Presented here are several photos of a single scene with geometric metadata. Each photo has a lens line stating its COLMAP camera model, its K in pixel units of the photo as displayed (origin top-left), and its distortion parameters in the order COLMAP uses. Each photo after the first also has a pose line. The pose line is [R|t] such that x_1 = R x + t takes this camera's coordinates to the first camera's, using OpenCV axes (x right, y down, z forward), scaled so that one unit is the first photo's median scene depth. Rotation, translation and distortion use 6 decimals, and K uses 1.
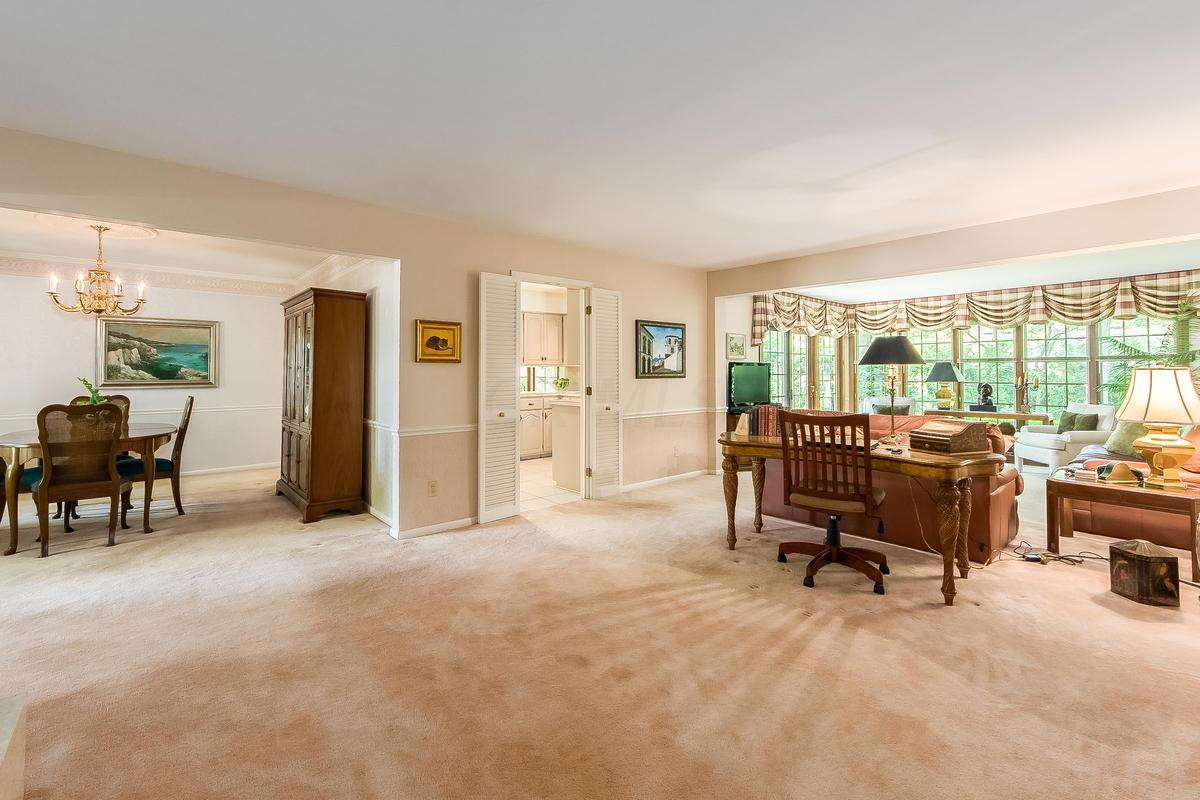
lens RADIAL K [[511.4, 0, 569.7], [0, 511.4, 361.6], [0, 0, 1]] dist [0.001181, -0.000153]
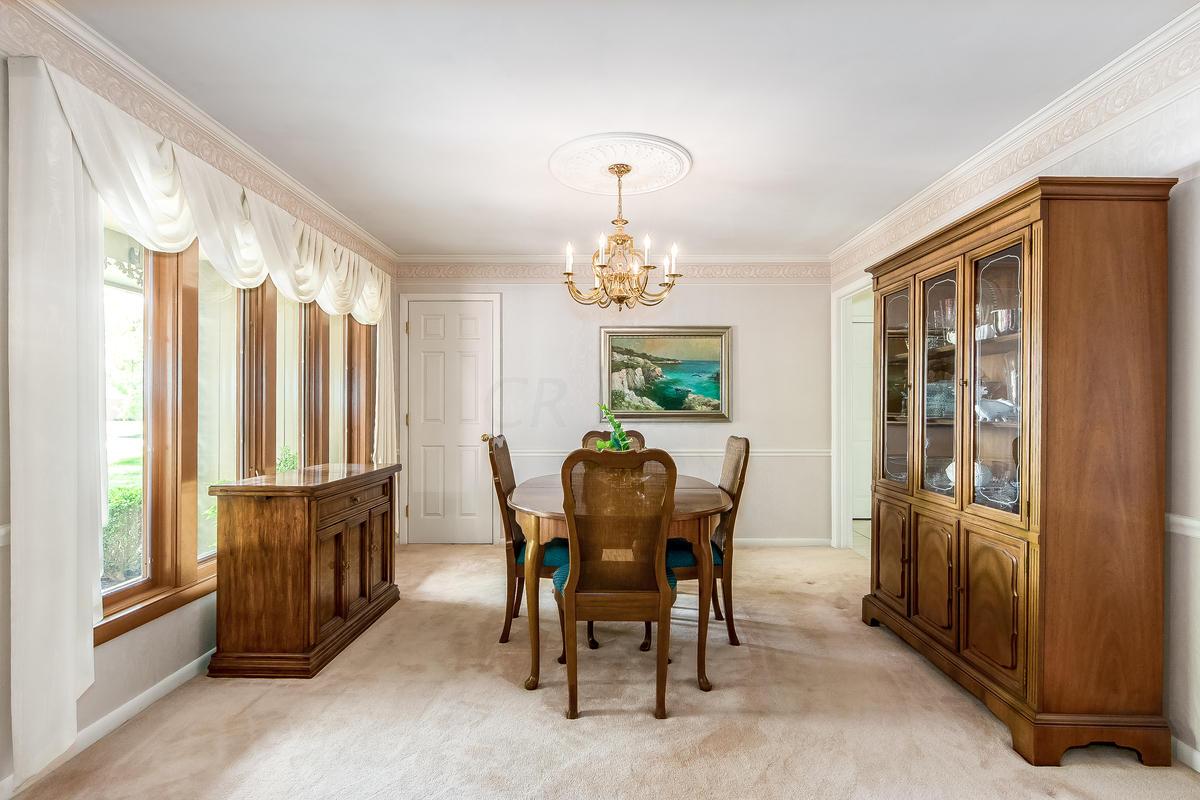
lens RADIAL K [[570.8, 0, 600.4], [0, 570.8, 406.6], [0, 0, 1]] dist [-0.002910, -0.002493]
pose [[0.767073, 0.002683, -0.641554, -0.360938], [0.009158, 0.999844, 0.015131, 0.018061], [0.641494, -0.017481, 0.766929, 0.325957]]
